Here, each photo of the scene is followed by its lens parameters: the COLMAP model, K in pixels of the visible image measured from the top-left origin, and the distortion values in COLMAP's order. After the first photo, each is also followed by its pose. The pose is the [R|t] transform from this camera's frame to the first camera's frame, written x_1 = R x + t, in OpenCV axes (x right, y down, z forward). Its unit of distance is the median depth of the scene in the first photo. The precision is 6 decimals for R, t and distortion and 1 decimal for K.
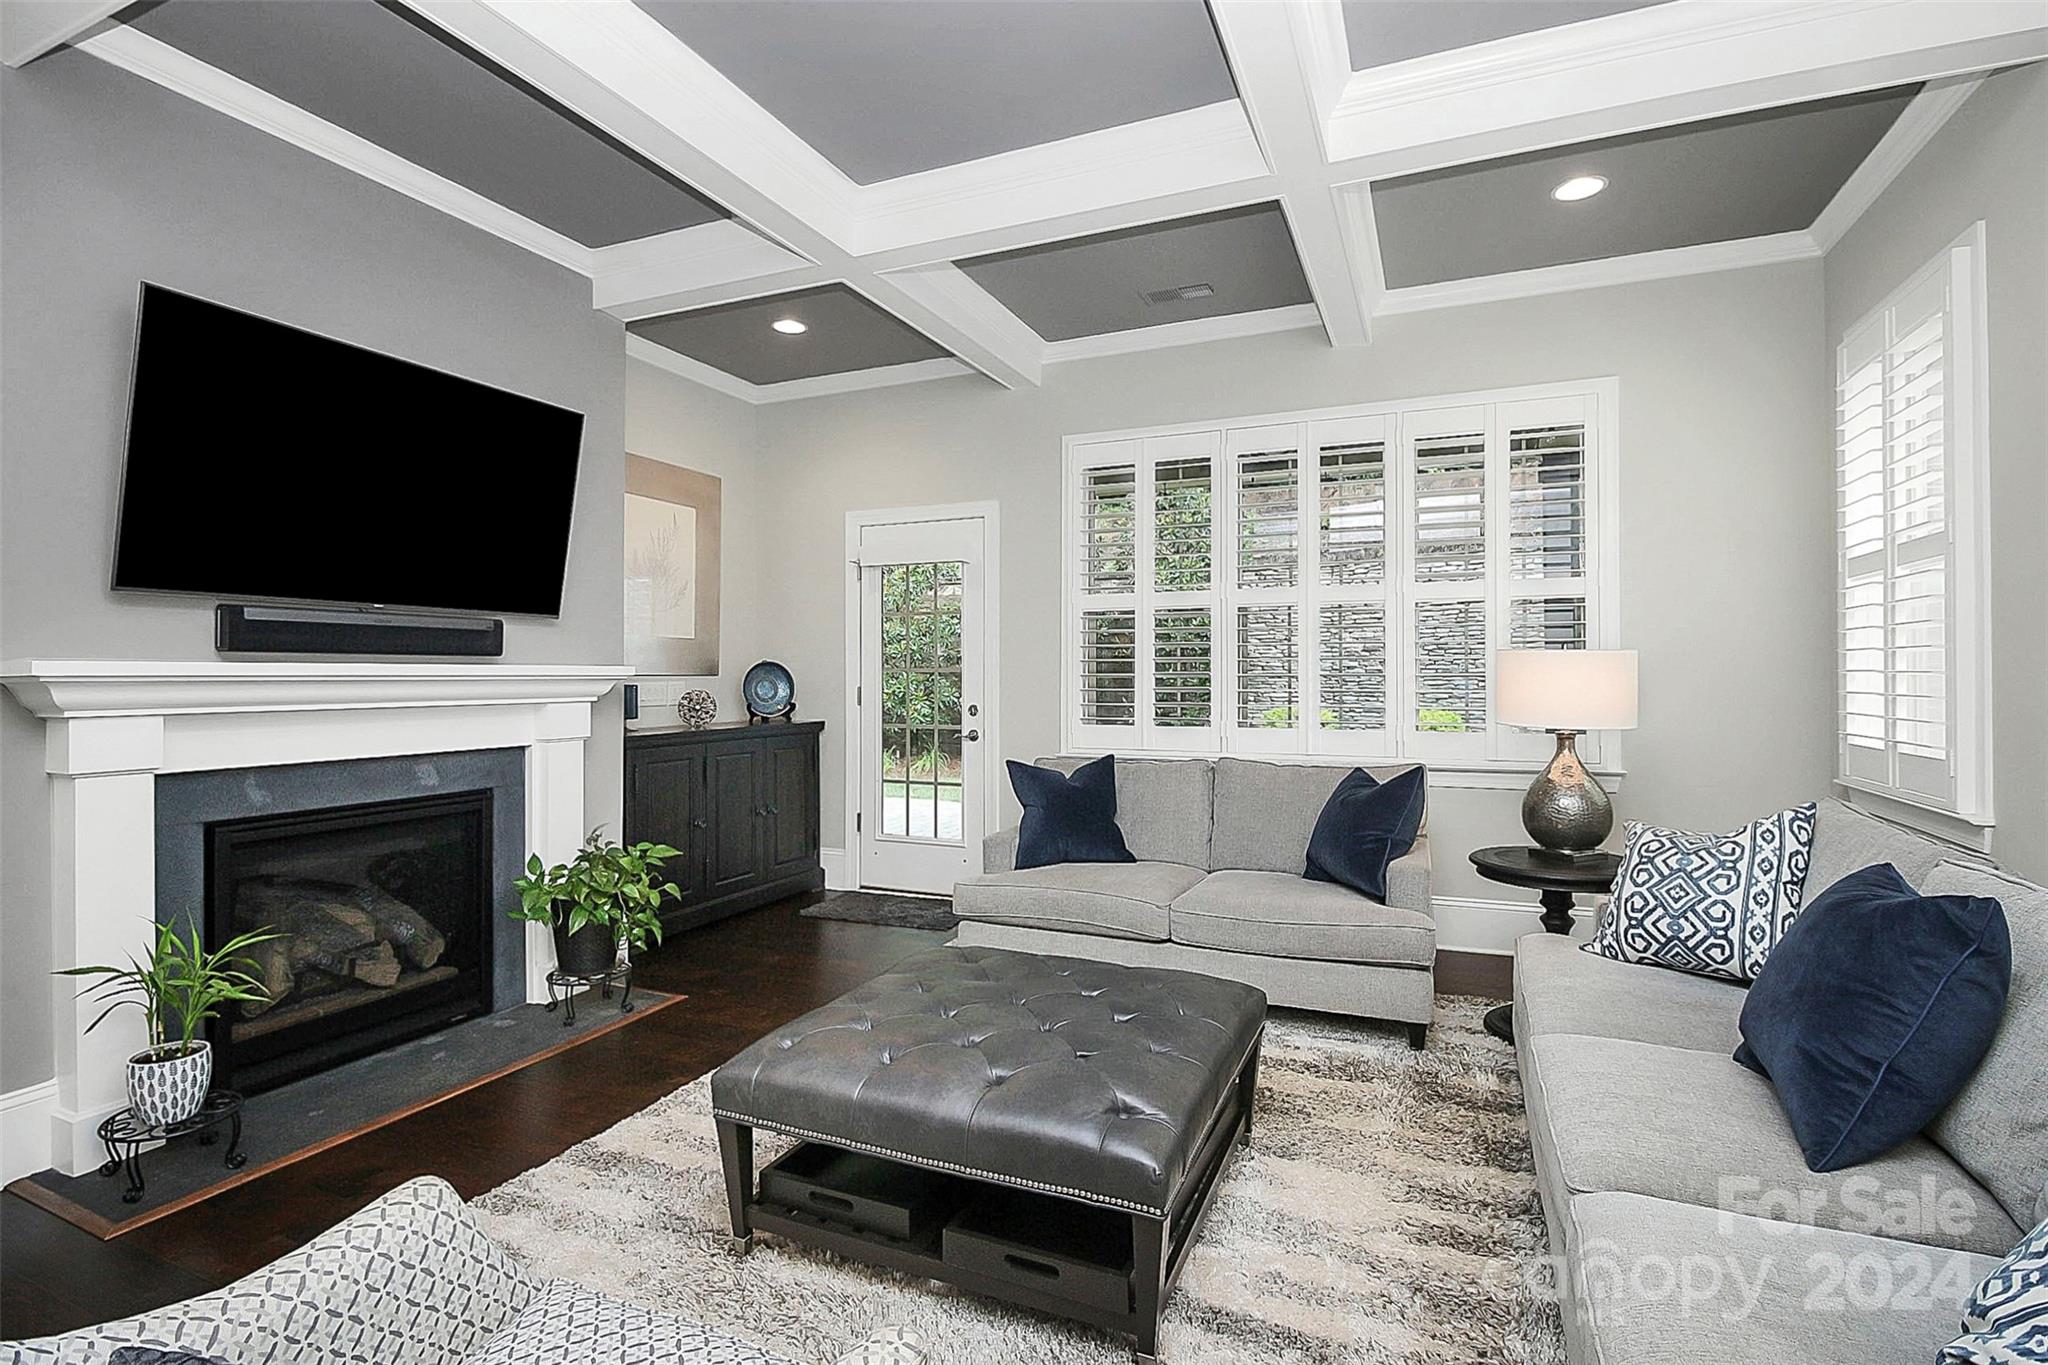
lens RADIAL K [[978.7, 0, 1023.1], [0, 978.7, 672.2], [0, 0, 1]] dist [0.000244, -0.000238]
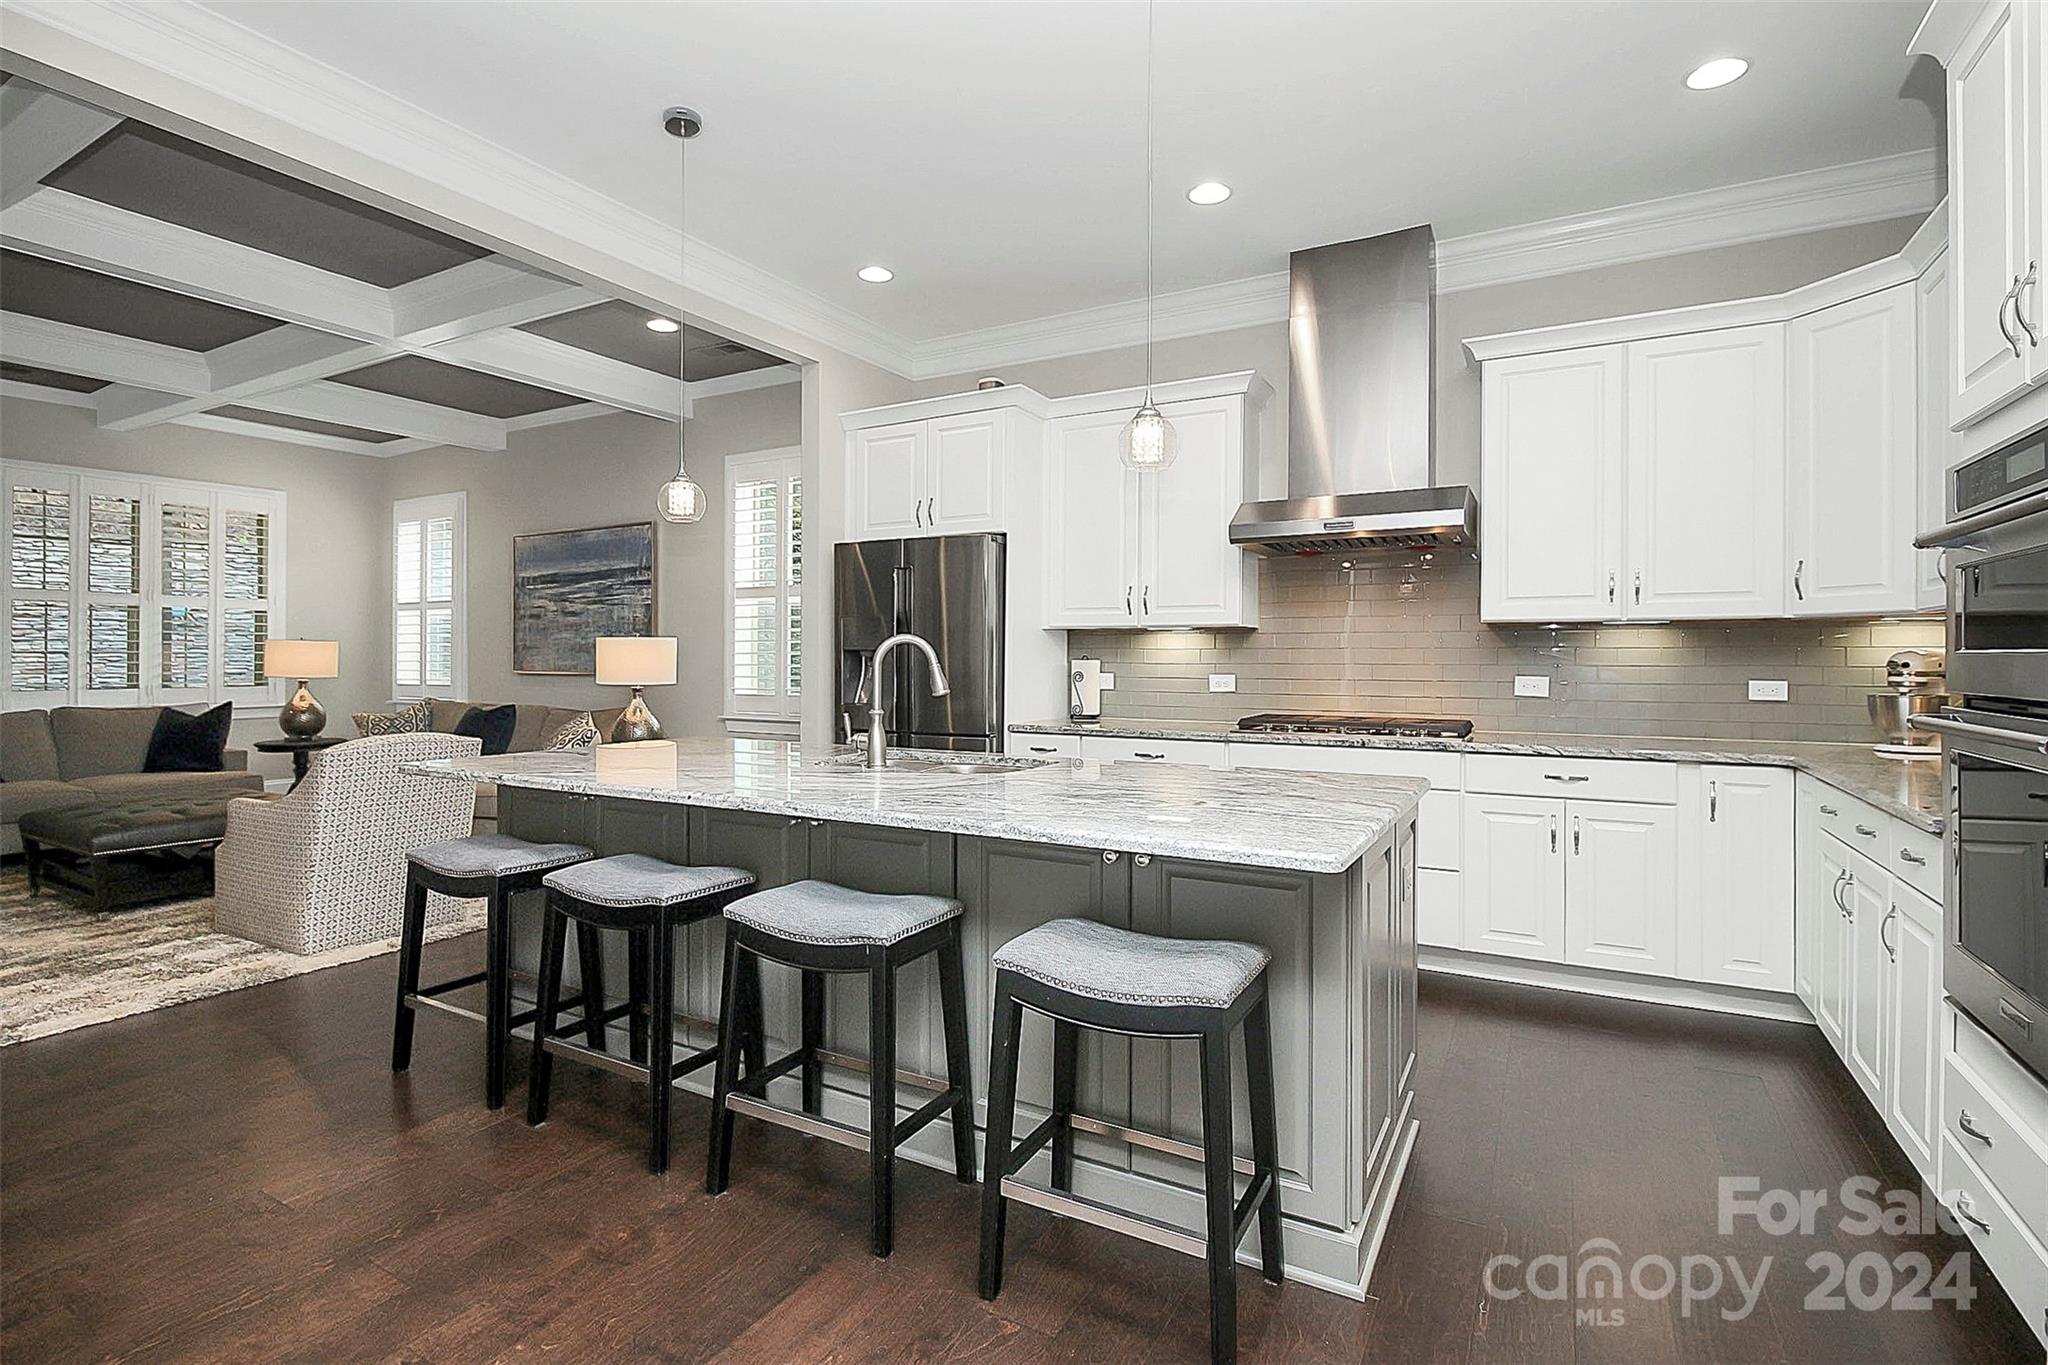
lens RADIAL K [[961.8, 0, 1028.1], [0, 961.8, 658.6], [0, 0, 1]] dist [0.000726, -0.013993]
pose [[0.093875, 0.003487, 0.995578, -1.125596], [0.002868, 0.999989, -0.003772, 0.024341], [-0.995580, 0.003210, 0.093864, -0.609127]]
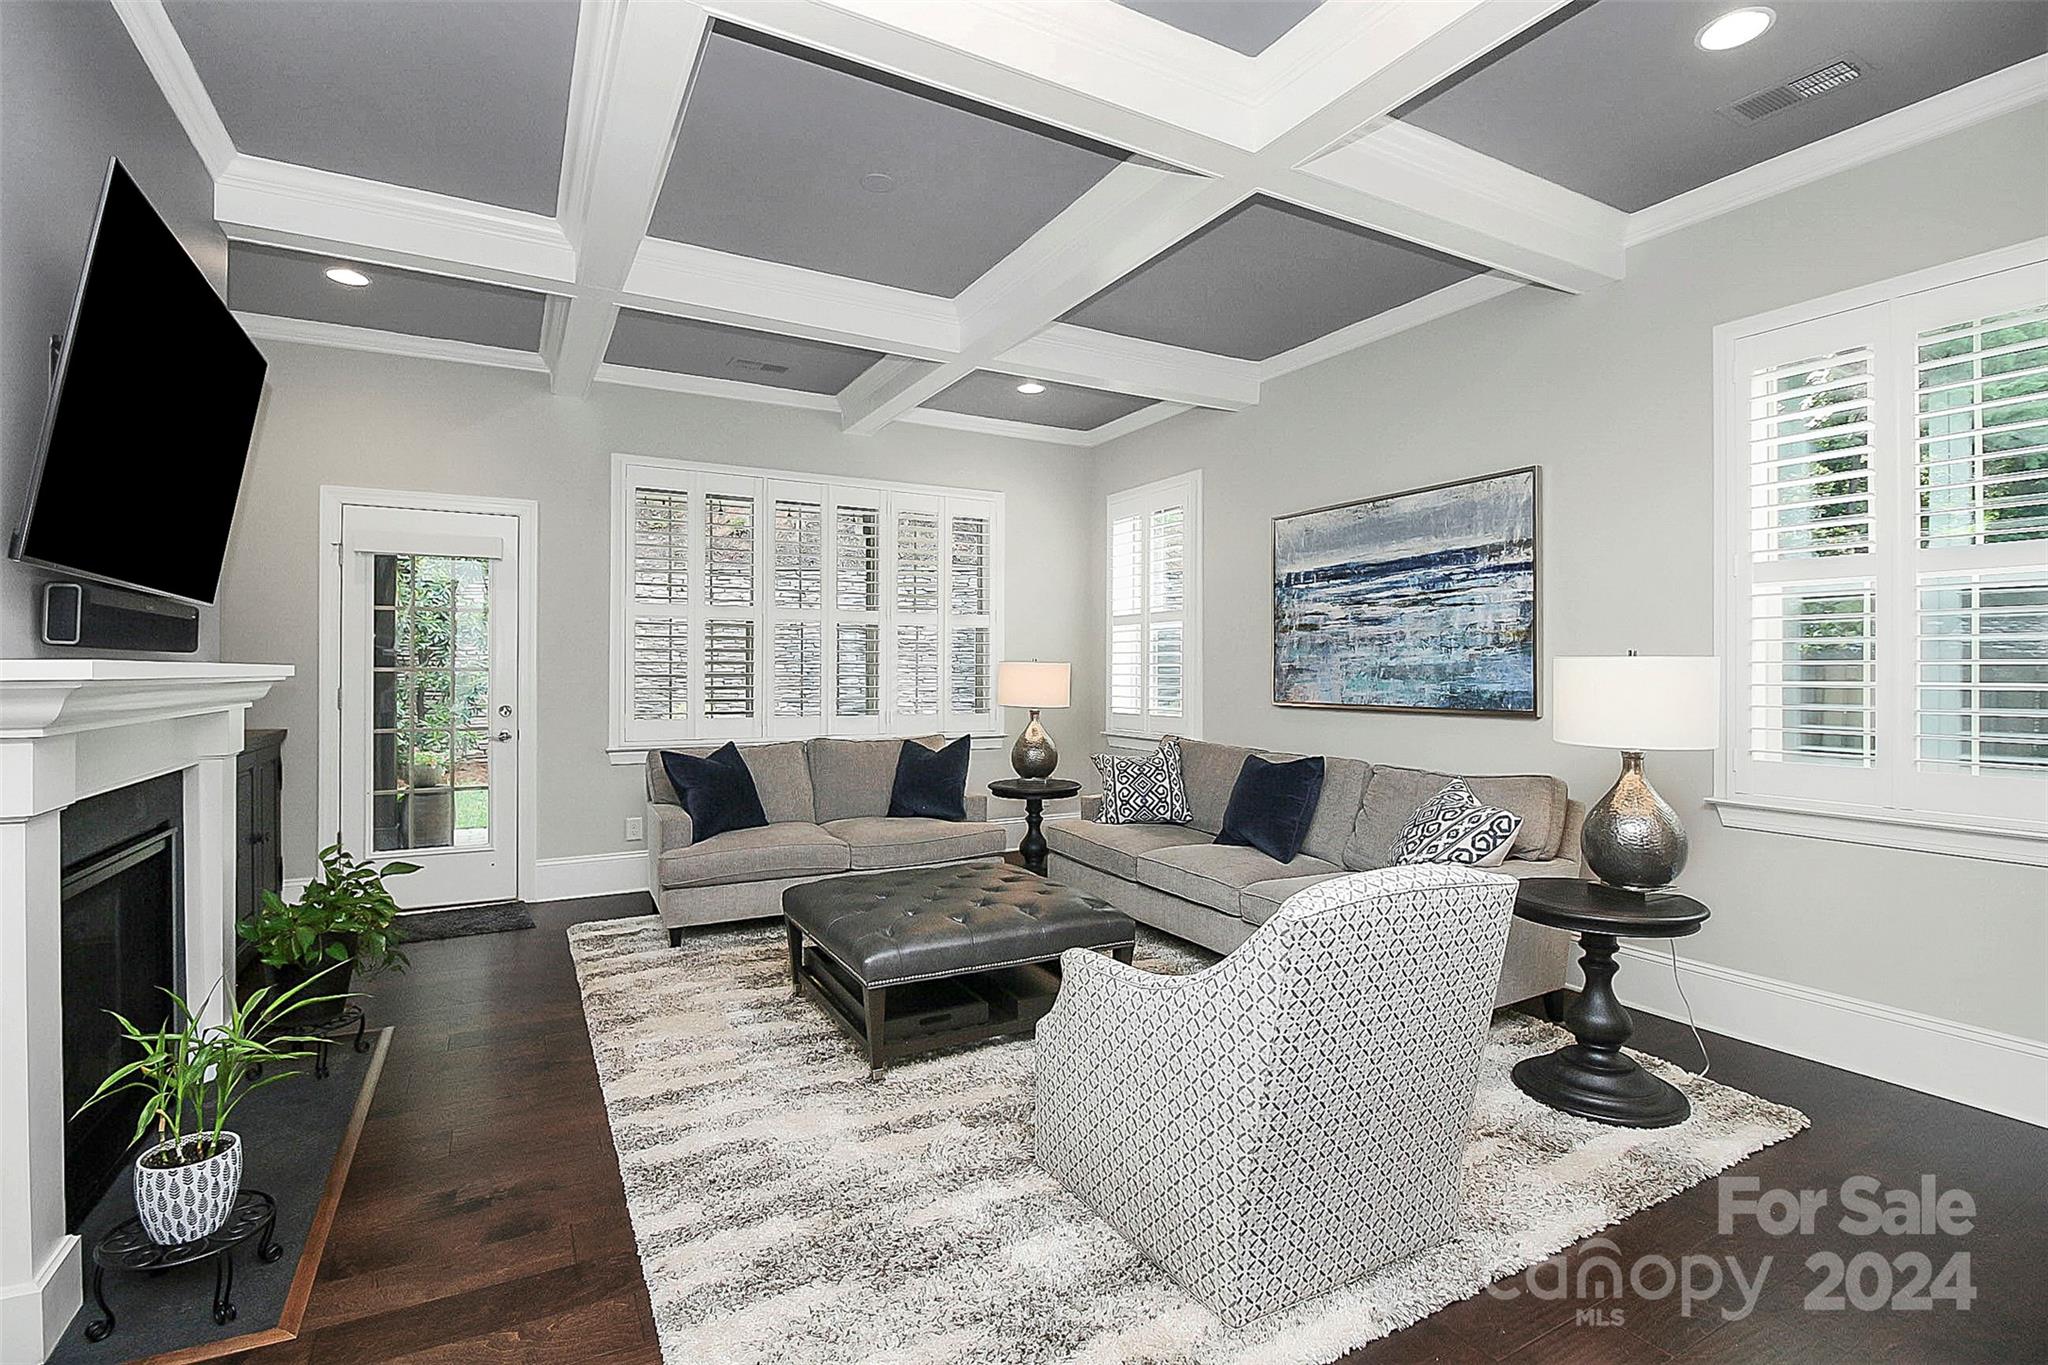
lens RADIAL K [[954.9, 0, 1034.6], [0, 954.9, 683.2], [0, 0, 1]] dist [0.000317, -0.000010]
pose [[0.601331, -0.003970, 0.798990, -0.666444], [-0.002236, 0.999975, 0.006652, 0.003658], [-0.798997, -0.005787, 0.601307, 0.000497]]
